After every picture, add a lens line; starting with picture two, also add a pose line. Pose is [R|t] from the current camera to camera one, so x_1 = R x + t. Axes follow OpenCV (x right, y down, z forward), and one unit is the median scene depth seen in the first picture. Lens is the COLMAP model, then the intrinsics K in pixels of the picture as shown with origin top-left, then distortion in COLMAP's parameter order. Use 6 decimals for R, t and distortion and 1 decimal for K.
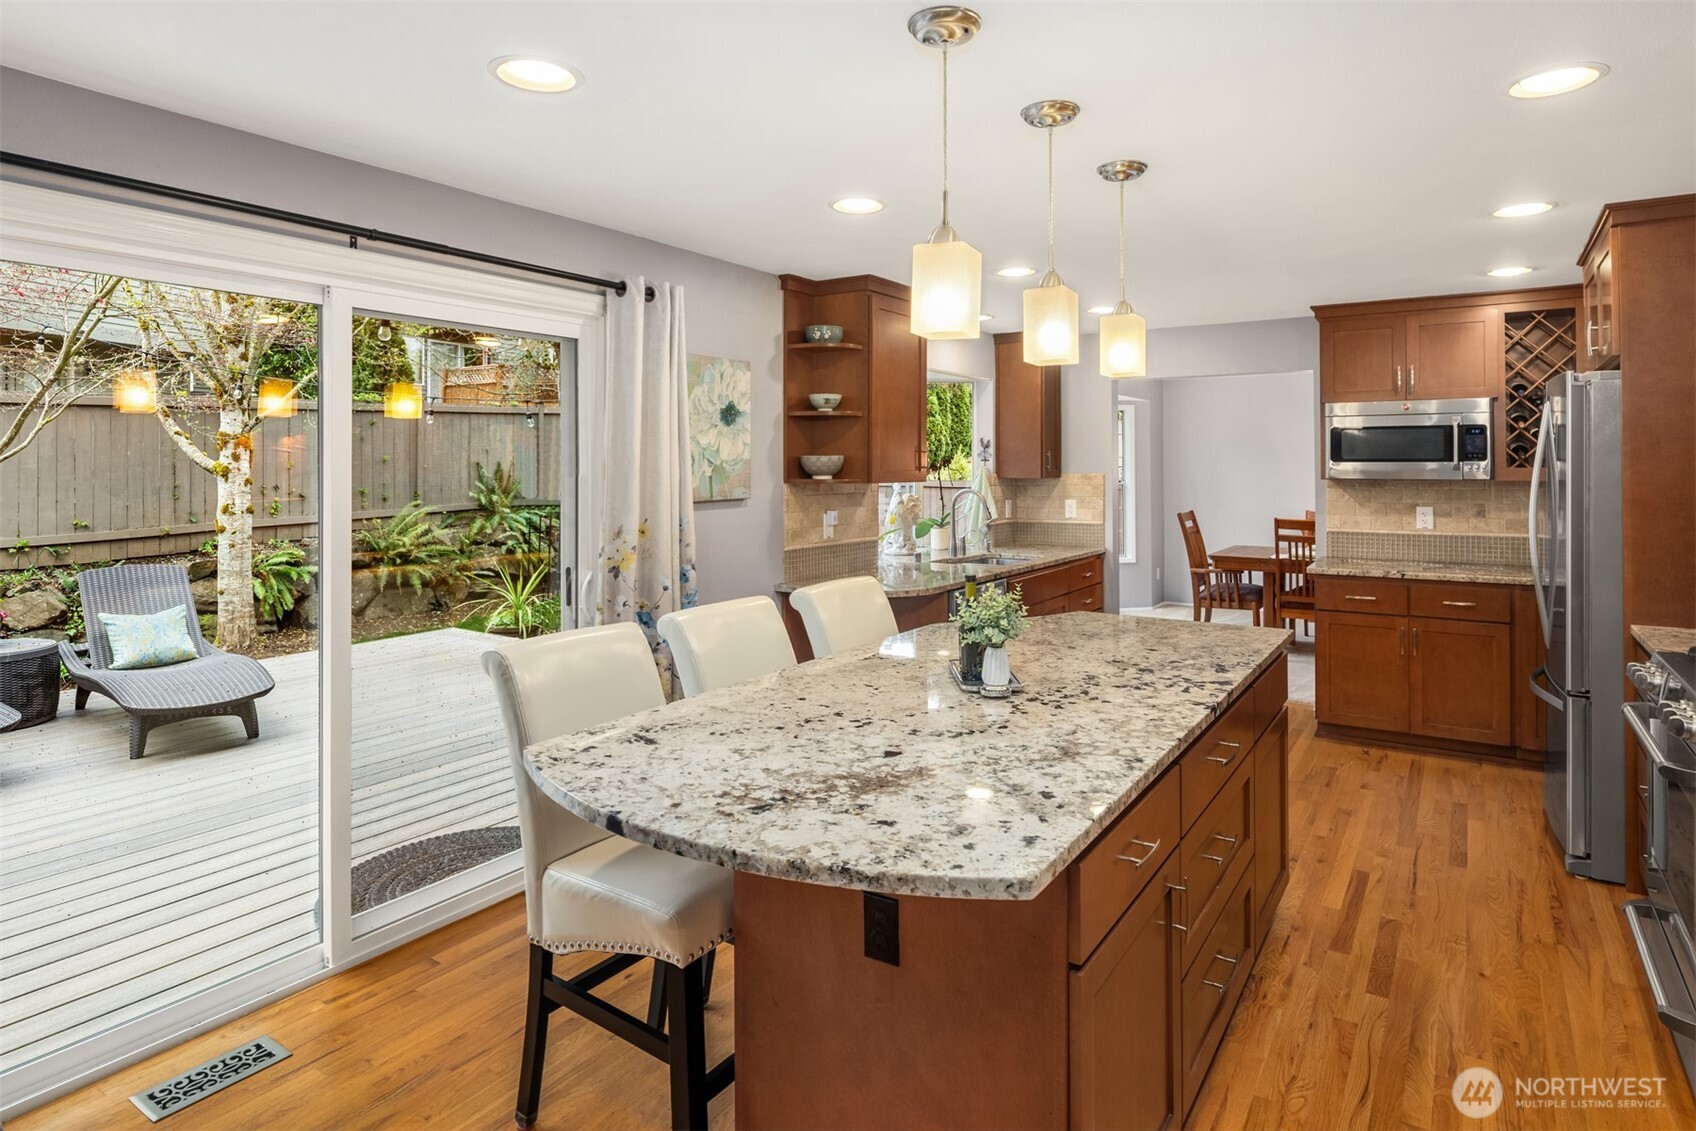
lens RADIAL K [[928.2, 0, 853.8], [0, 928.2, 457.7], [0, 0, 1]] dist [-0.005111, -0.001326]
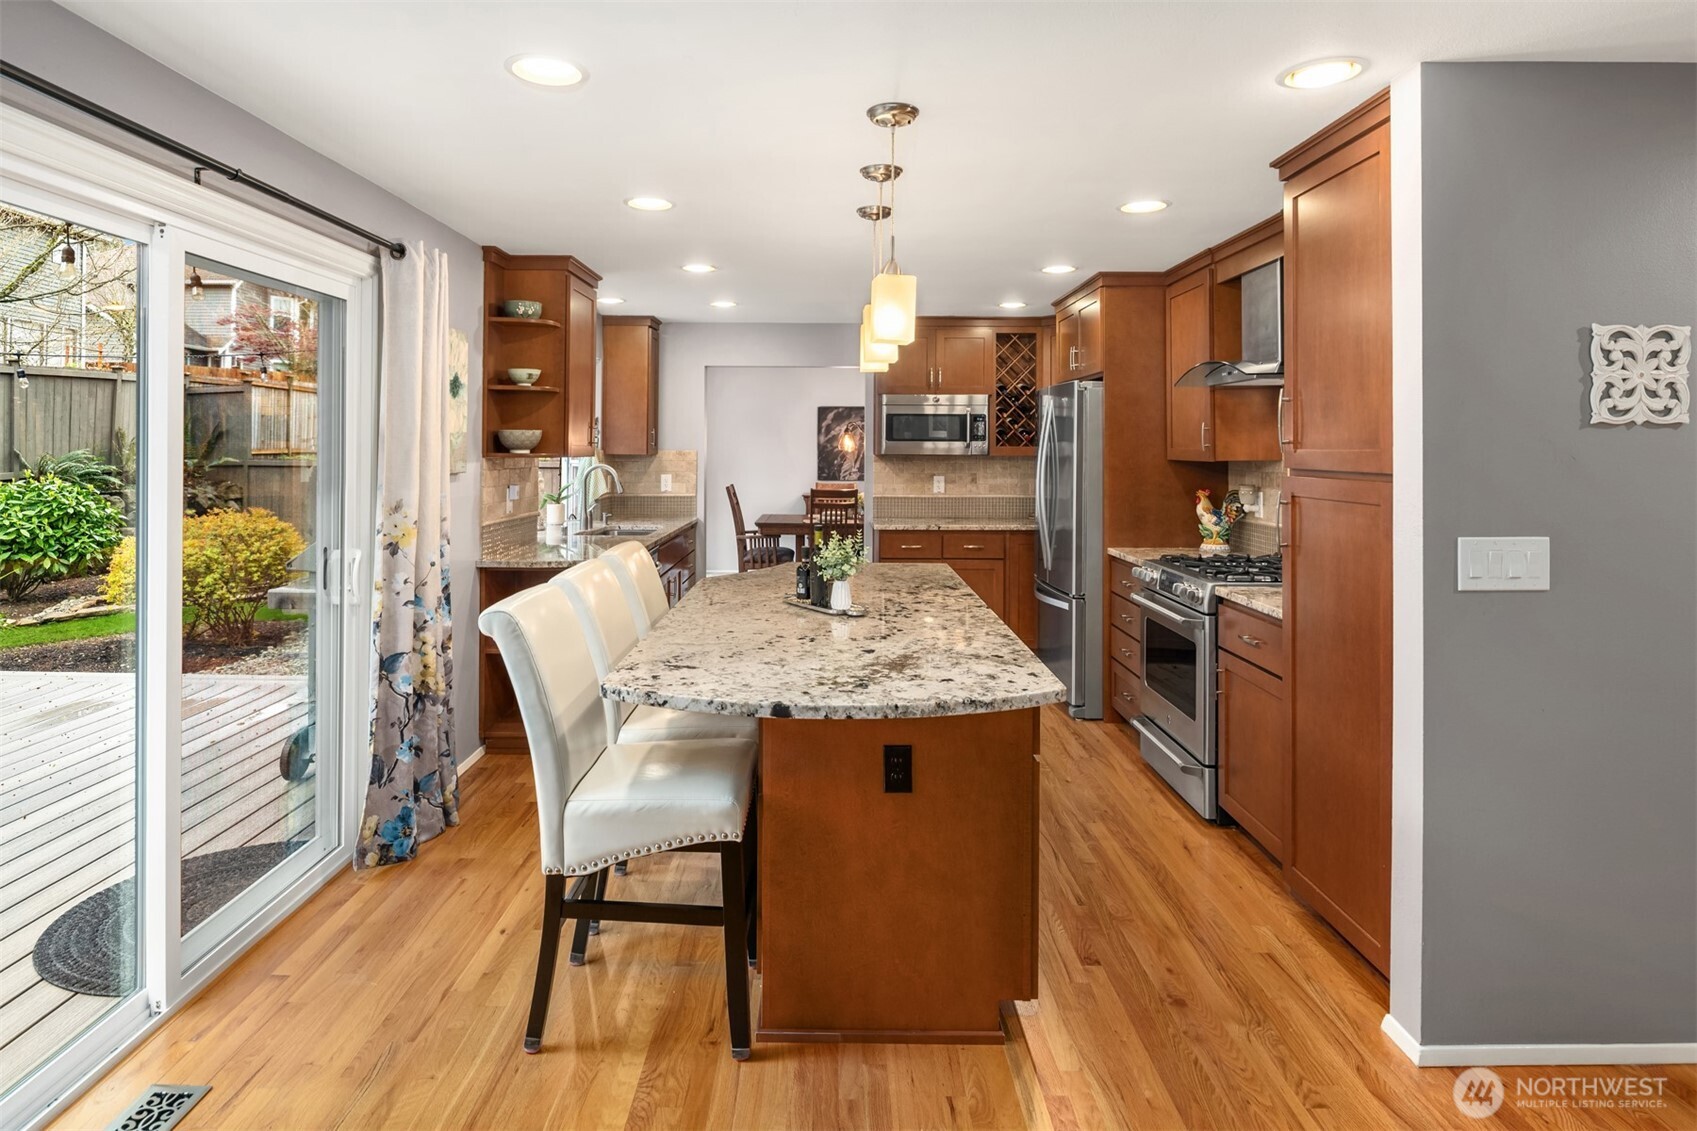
lens RADIAL K [[955.6, 0, 842.5], [0, 955.6, 444.7], [0, 0, 1]] dist [-0.002458, -0.002576]
pose [[0.830288, 0.006193, 0.557300, -0.323080], [-0.010370, 0.999937, 0.004337, 0.005689], [-0.557238, -0.009380, 0.830300, -0.054250]]
